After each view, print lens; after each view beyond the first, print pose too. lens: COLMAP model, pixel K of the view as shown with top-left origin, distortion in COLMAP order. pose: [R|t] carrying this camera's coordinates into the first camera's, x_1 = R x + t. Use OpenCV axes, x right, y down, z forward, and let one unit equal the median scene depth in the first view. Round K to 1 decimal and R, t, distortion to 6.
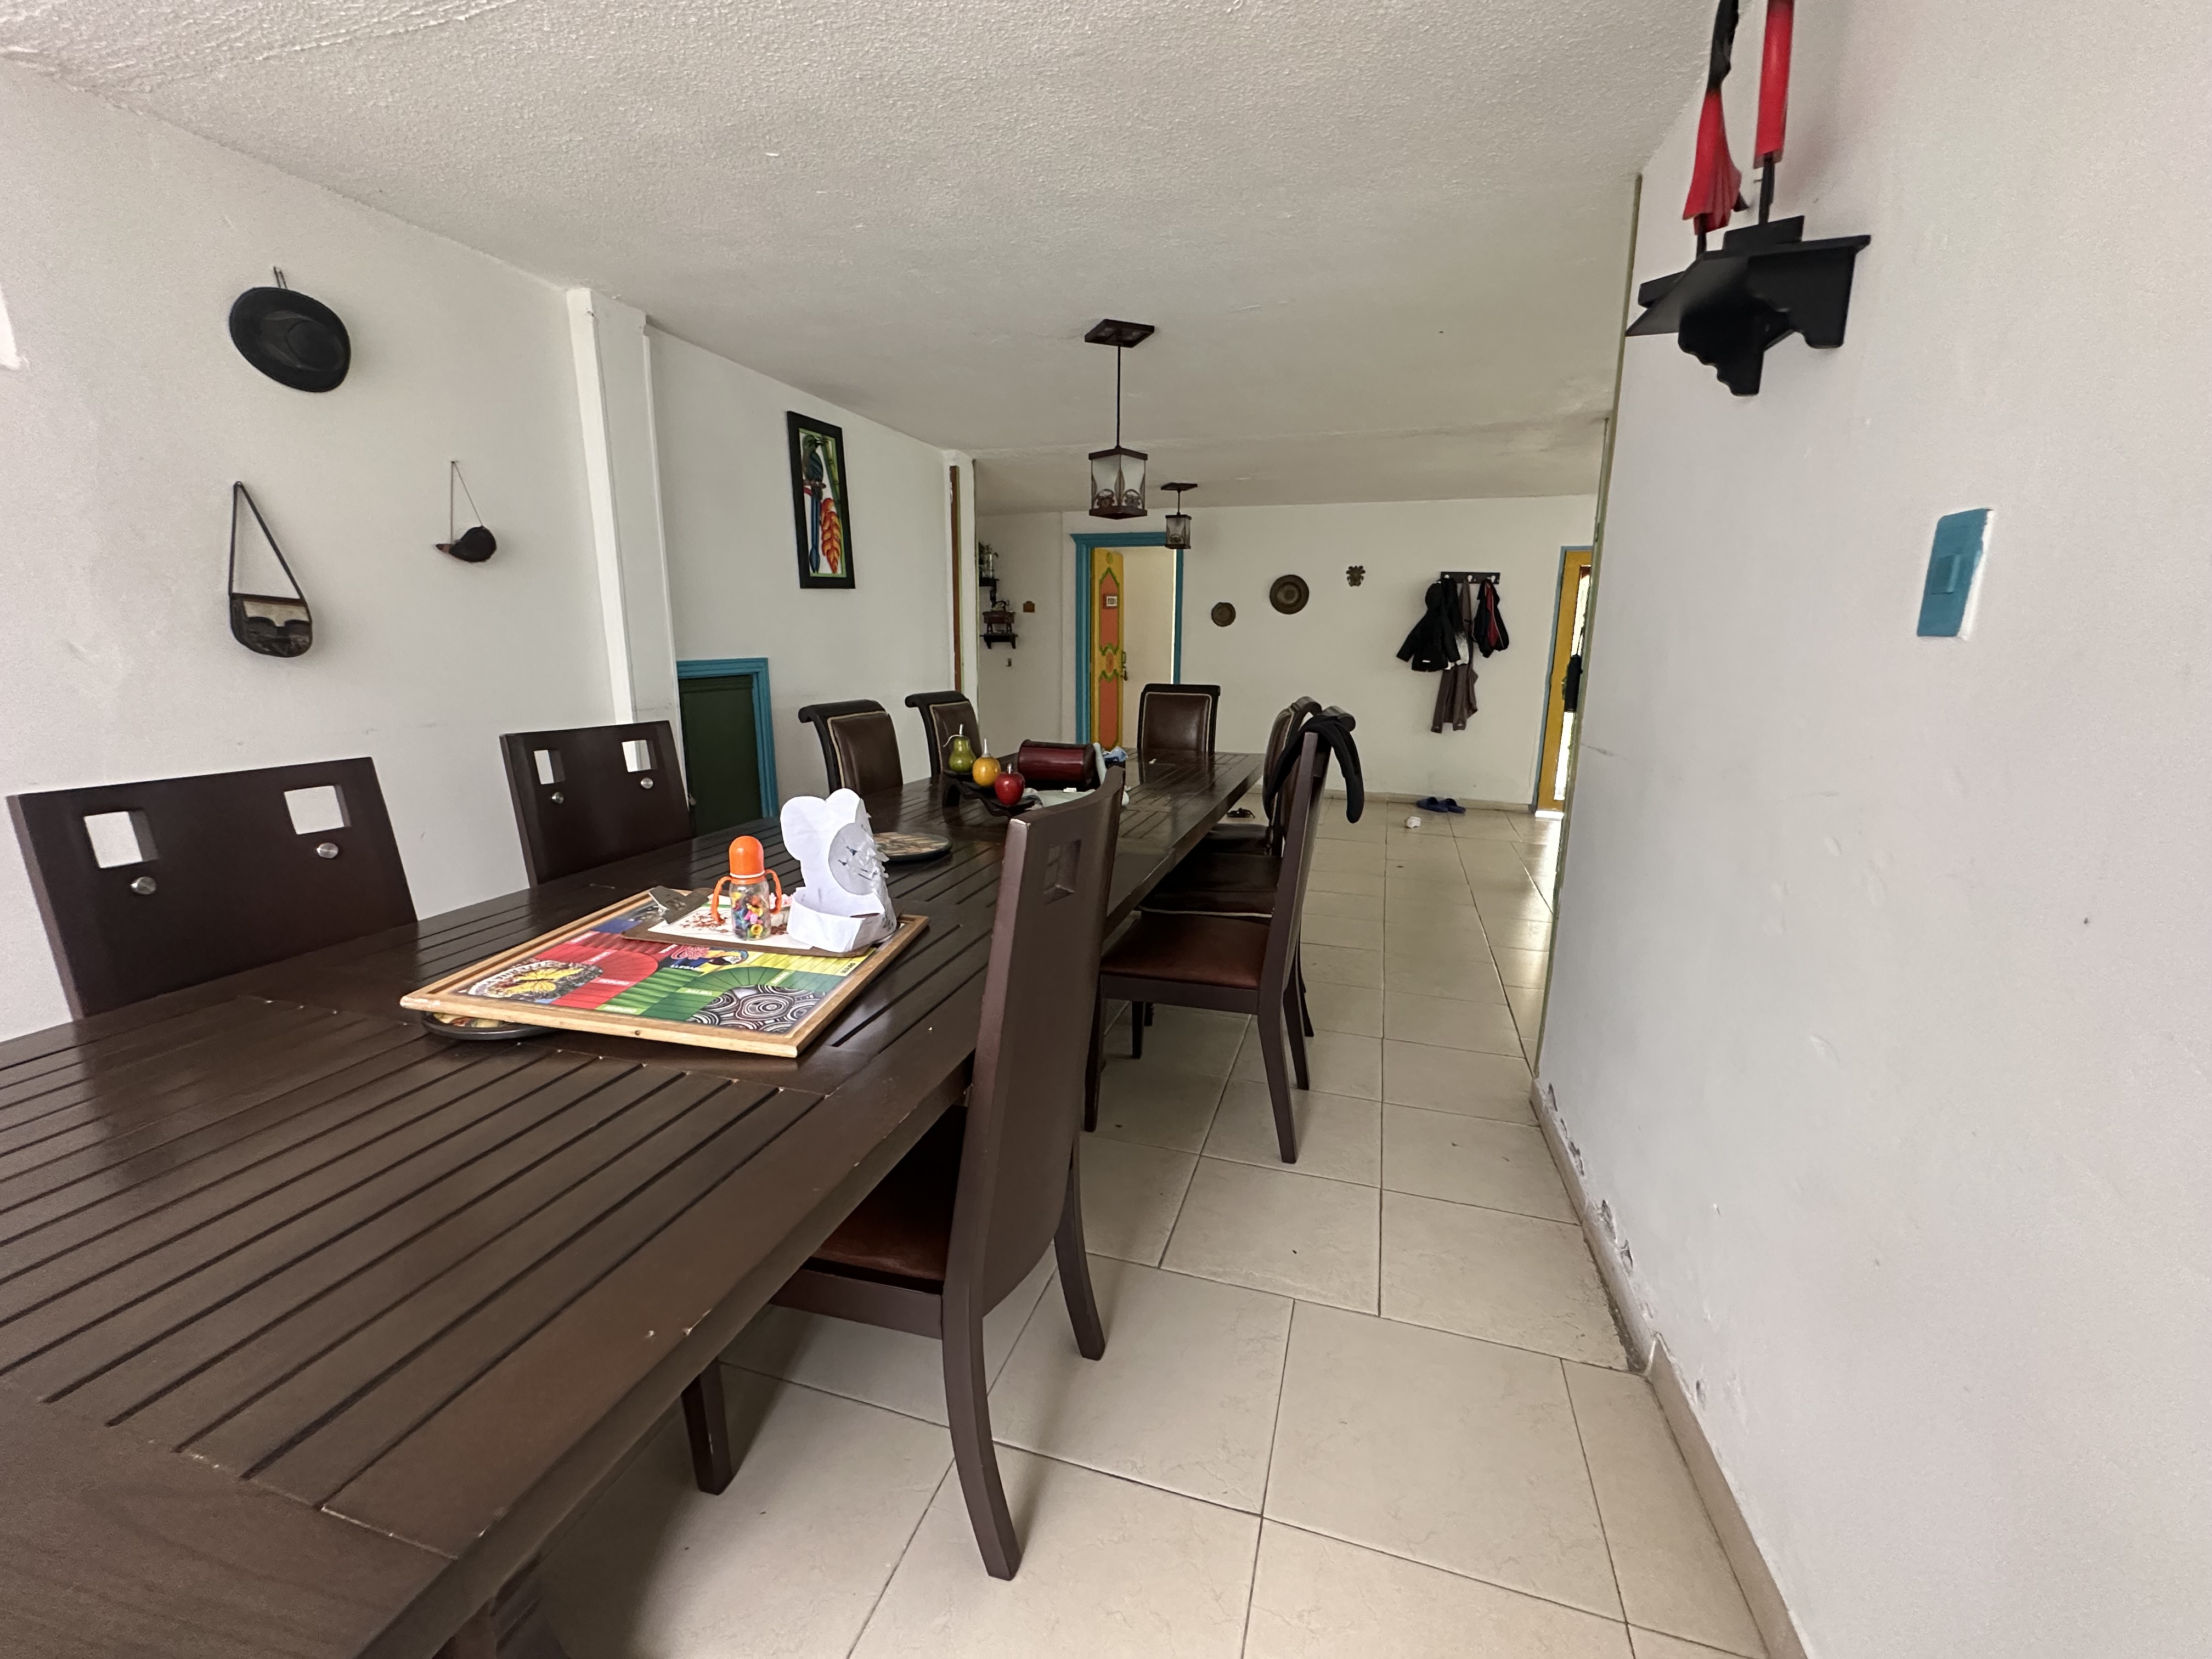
lens RADIAL K [[887.2, 0, 1106.0], [0, 887.2, 829.5], [0, 0, 1]] dist [-0.011539, 0.002692]
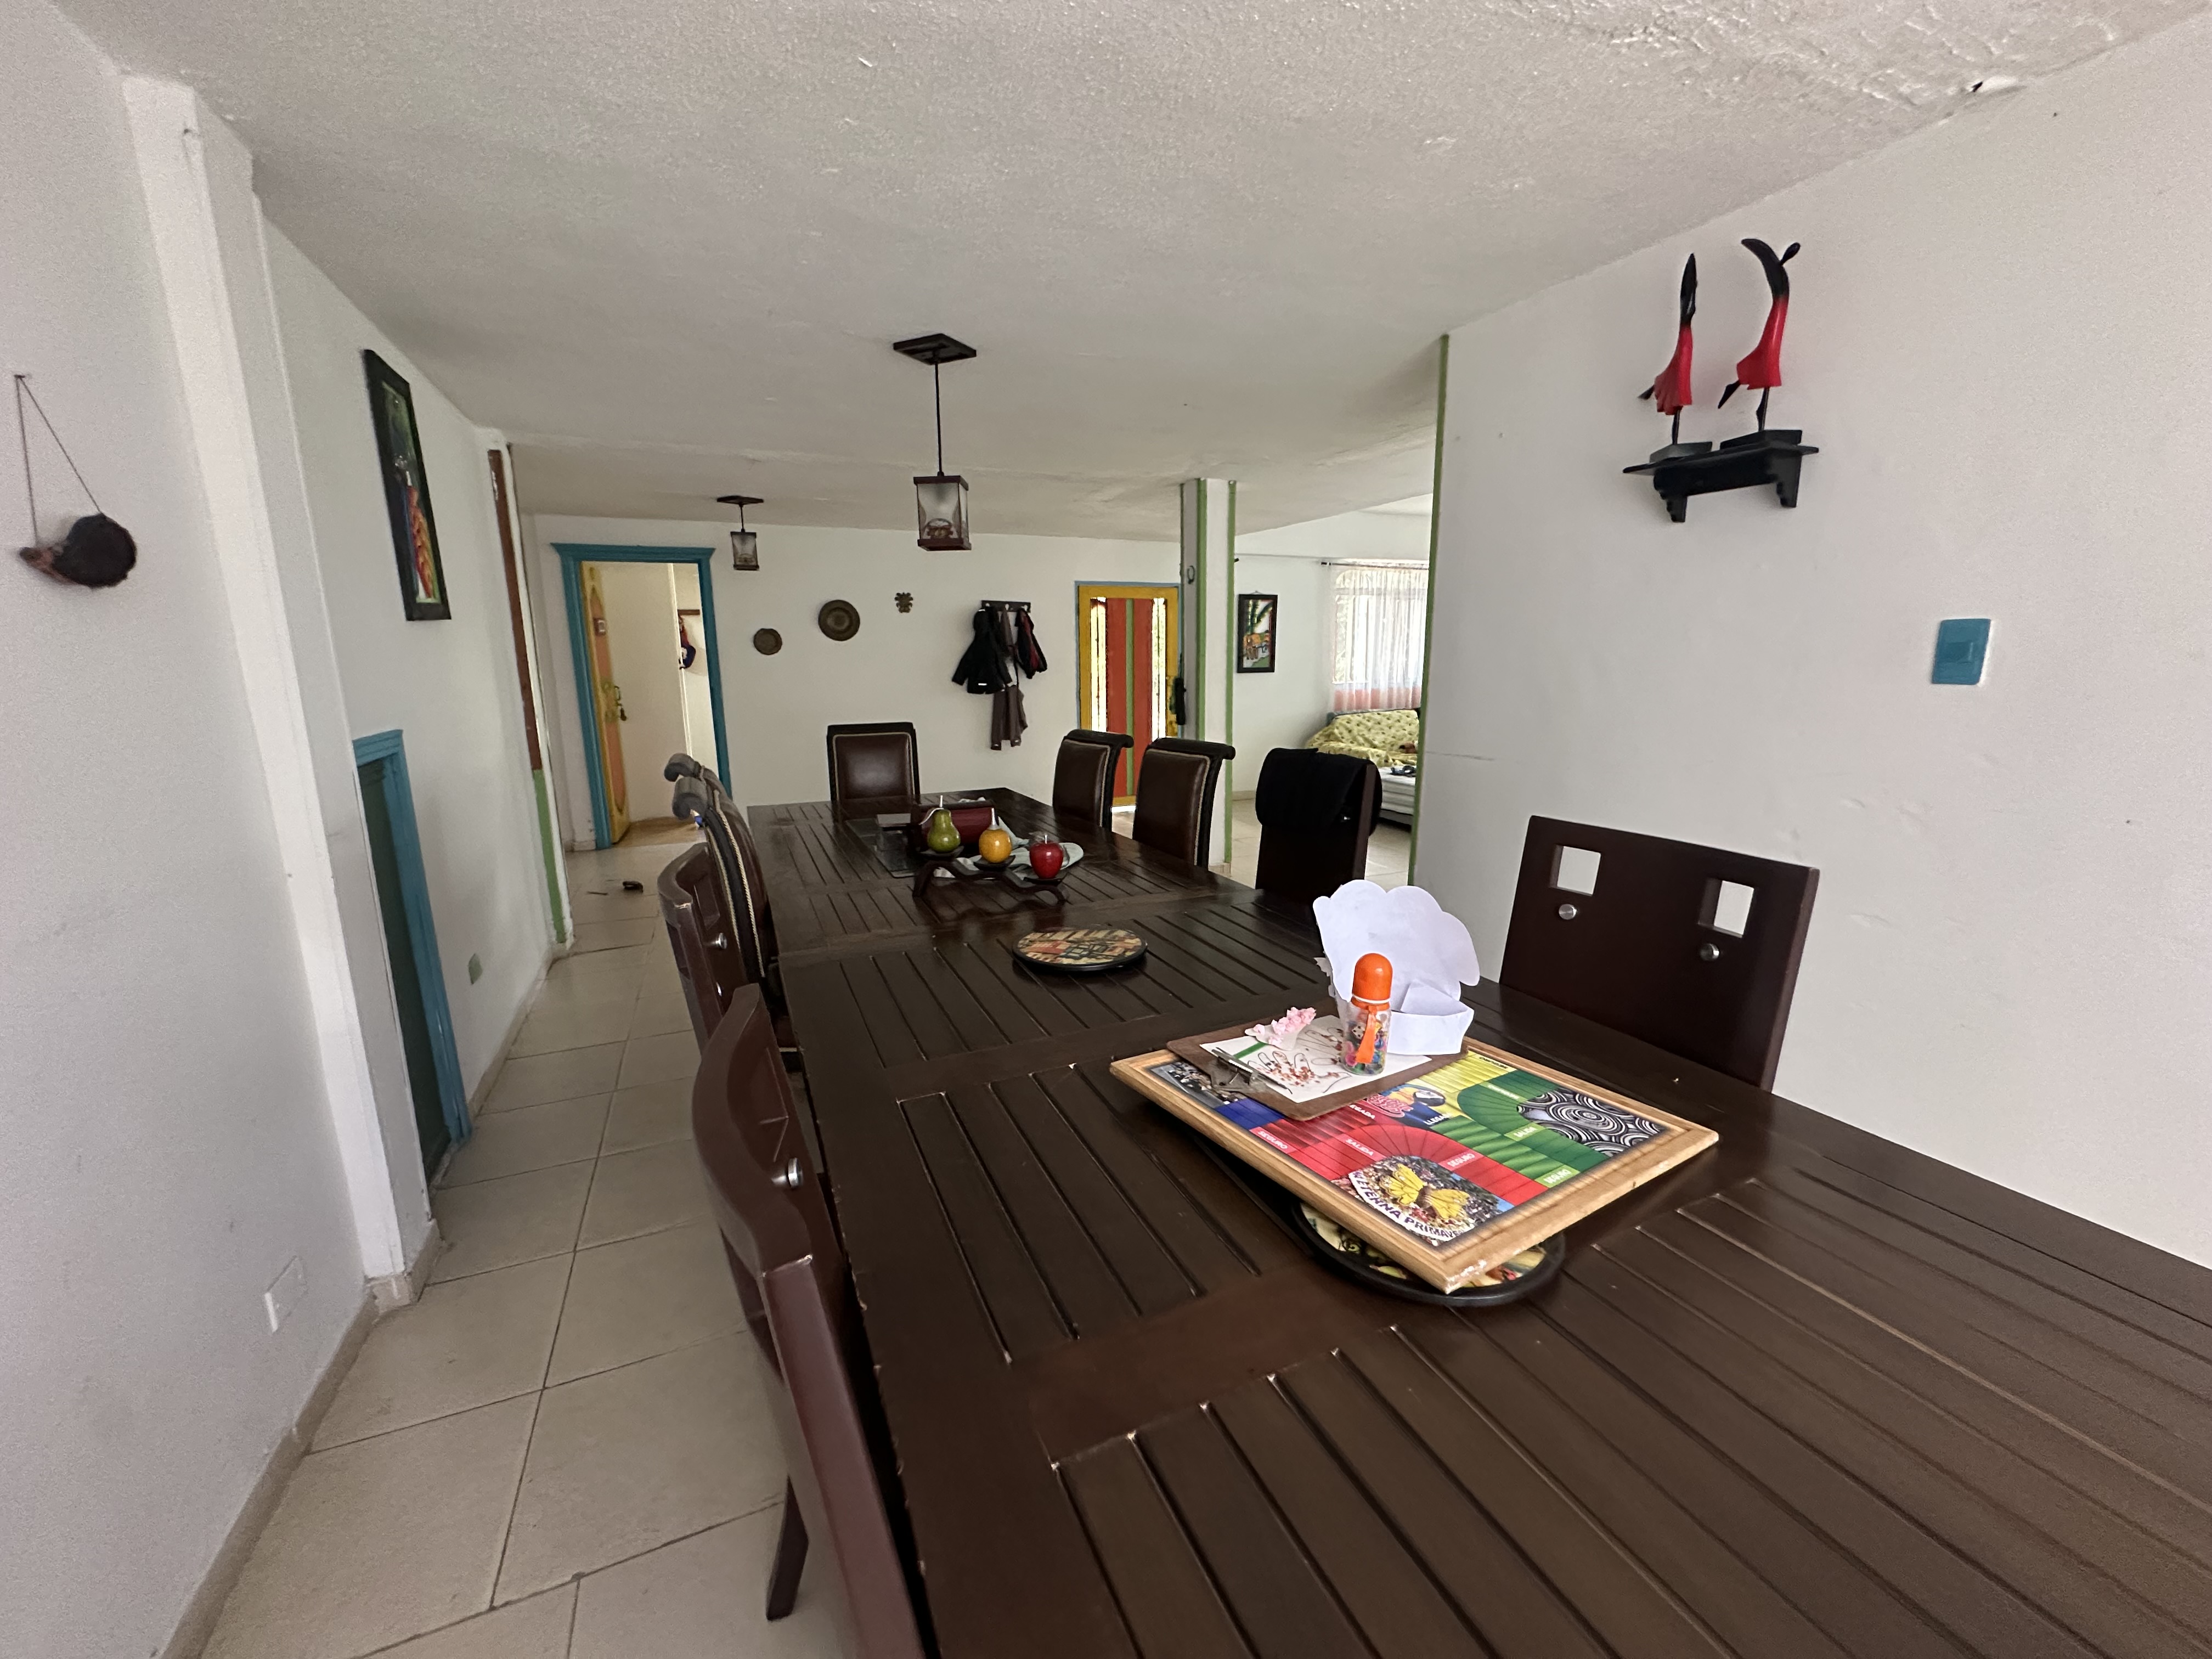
lens RADIAL K [[887.2, 0, 1106.0], [0, 887.2, 829.5], [0, 0, 1]] dist [-0.011539, 0.002692]
pose [[0.757107, -0.144497, 0.637111, -0.249151], [0.155183, 0.987097, 0.039463, -0.040674], [-0.634593, 0.068991, 0.769761, 0.110299]]
